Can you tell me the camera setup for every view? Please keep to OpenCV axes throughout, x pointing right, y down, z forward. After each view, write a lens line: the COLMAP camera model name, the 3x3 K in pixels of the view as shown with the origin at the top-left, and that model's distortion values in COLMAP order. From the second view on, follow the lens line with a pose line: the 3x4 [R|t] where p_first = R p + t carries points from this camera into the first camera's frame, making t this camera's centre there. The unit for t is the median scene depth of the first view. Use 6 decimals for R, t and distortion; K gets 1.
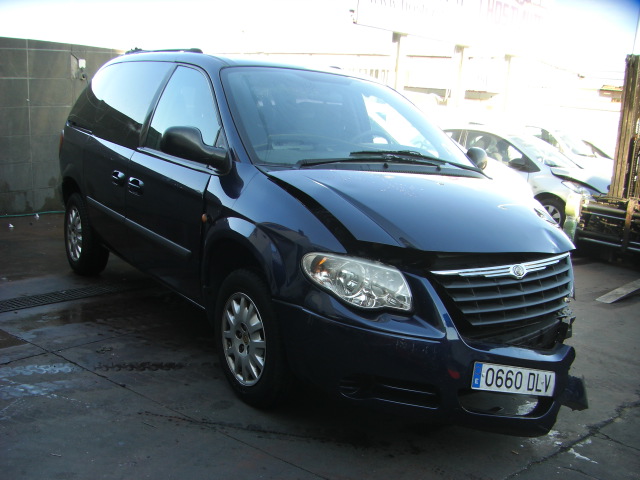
lens RADIAL K [[721.6, 0, 318.6], [0, 721.6, 322.4], [0, 0, 1]] dist [-0.155558, 0.011631]
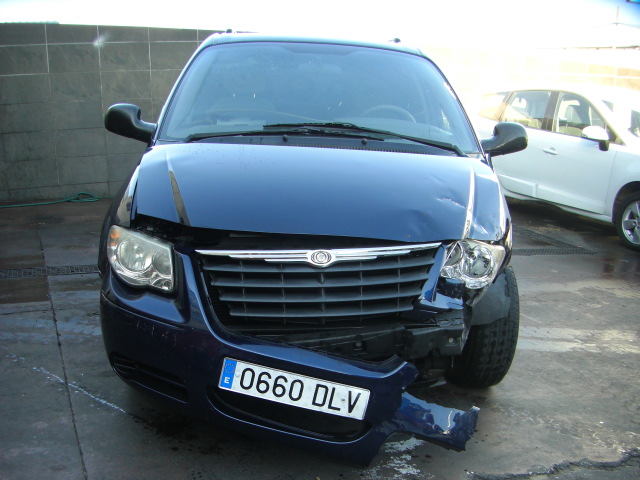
lens RADIAL K [[721.6, 0, 318.6], [0, 721.6, 322.4], [0, 0, 1]] dist [-0.155558, 0.011631]
pose [[0.868073, 0.110199, -0.484052, 0.697908], [-0.110443, 0.993485, 0.028114, -0.022324], [0.483996, 0.029055, 0.874588, 0.284109]]
